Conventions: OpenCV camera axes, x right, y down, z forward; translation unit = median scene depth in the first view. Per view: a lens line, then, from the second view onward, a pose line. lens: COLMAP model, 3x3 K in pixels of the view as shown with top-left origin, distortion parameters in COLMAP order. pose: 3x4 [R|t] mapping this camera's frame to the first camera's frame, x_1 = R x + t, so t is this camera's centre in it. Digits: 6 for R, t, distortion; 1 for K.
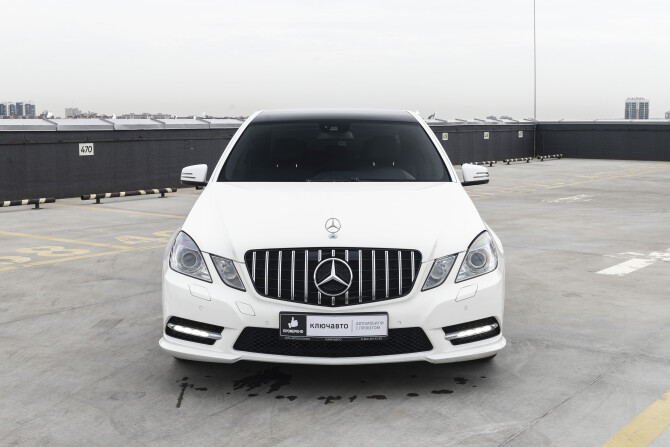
lens RADIAL K [[906.1, 0, 340.8], [0, 906.1, 224.3], [0, 0, 1]] dist [-0.007105, 0.000000]
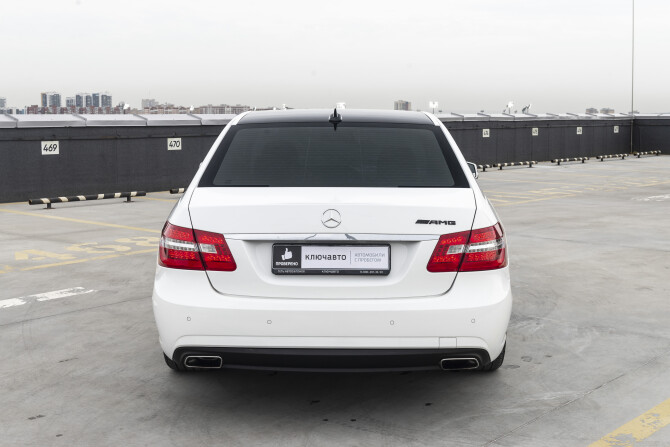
lens RADIAL K [[960.5, 0, 329.3], [0, 960.5, 221.6], [0, 0, 1]] dist [-0.016484, 0.000000]
pose [[0.994793, 0.012370, -0.101167, 0.004521], [-0.012450, 0.999922, -0.000166, 0.004160], [0.101157, 0.001425, 0.994869, -0.100211]]
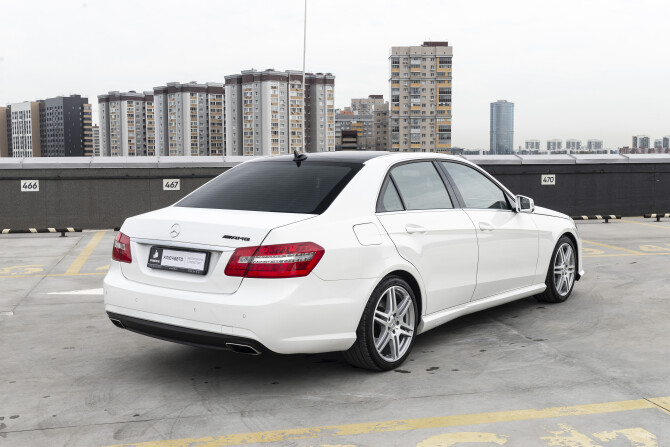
lens RADIAL K [[800.7, 0, 331.4], [0, 800.7, 225.2], [0, 0, 1]] dist [-0.017832, 0.000000]
pose [[0.742820, 0.059650, -0.666828, 0.389959], [-0.075188, 0.997155, 0.005443, -0.011533], [0.665255, 0.046095, 0.745192, 0.031593]]
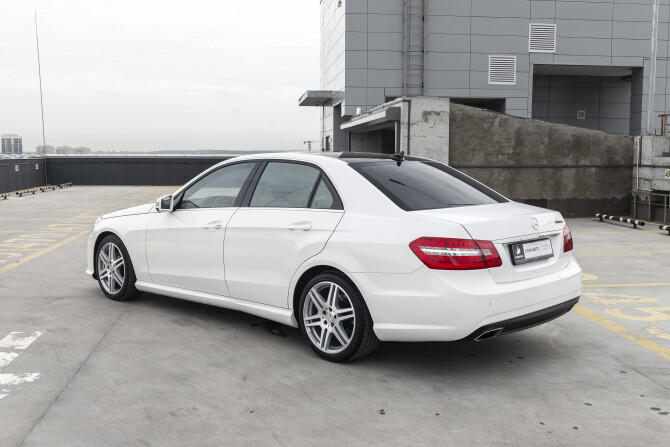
lens RADIAL K [[744.5, 0, 336.7], [0, 744.5, 225.1], [0, 0, 1]] dist [-0.019343, 0.000000]
pose [[0.734884, -0.063389, 0.675224, -0.512795], [0.075388, 0.997087, 0.011556, -0.013534], [-0.673989, 0.042411, 0.737523, 0.057103]]
